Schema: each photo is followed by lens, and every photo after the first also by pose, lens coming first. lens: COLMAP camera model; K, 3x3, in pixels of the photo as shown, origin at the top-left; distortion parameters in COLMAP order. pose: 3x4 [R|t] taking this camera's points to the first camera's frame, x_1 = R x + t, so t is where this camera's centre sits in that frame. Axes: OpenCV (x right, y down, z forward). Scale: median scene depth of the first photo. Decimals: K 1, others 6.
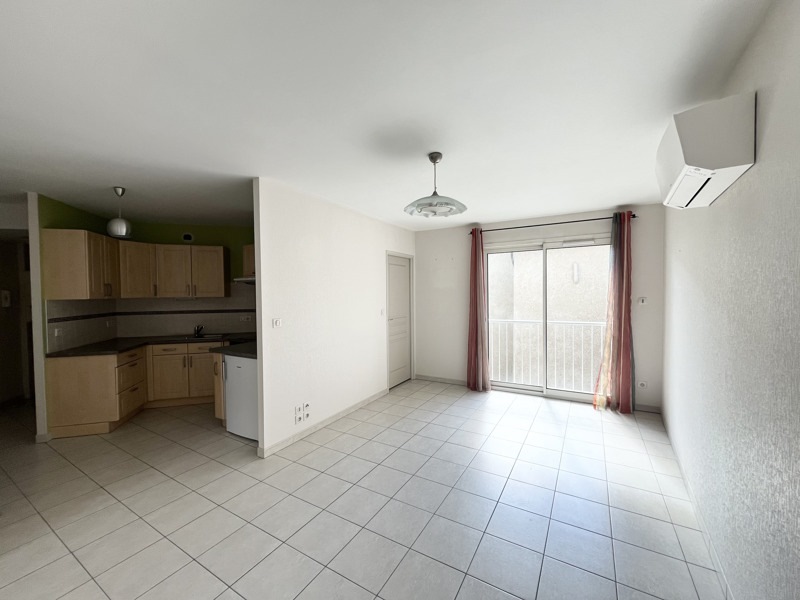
lens RADIAL K [[317.8, 0, 401.0], [0, 317.8, 304.5], [0, 0, 1]] dist [-0.002047, -0.000053]
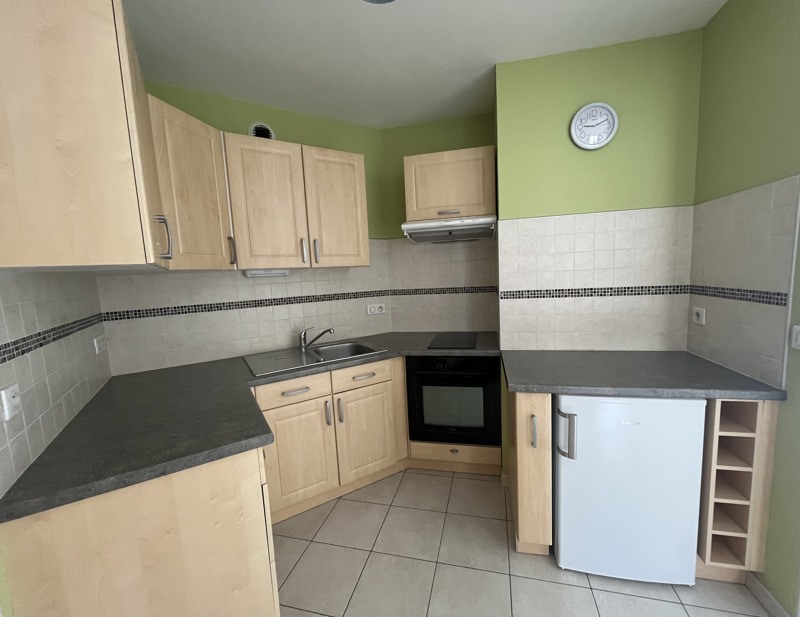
lens RADIAL K [[324.6, 0, 400.0], [0, 324.6, 305.6], [0, 0, 1]] dist [0.003676, 0.000113]
pose [[0.948545, -0.064611, 0.309981, -0.680353], [0.047527, 0.996921, 0.062360, 0.008810], [-0.313056, -0.044419, 0.948696, 0.524614]]
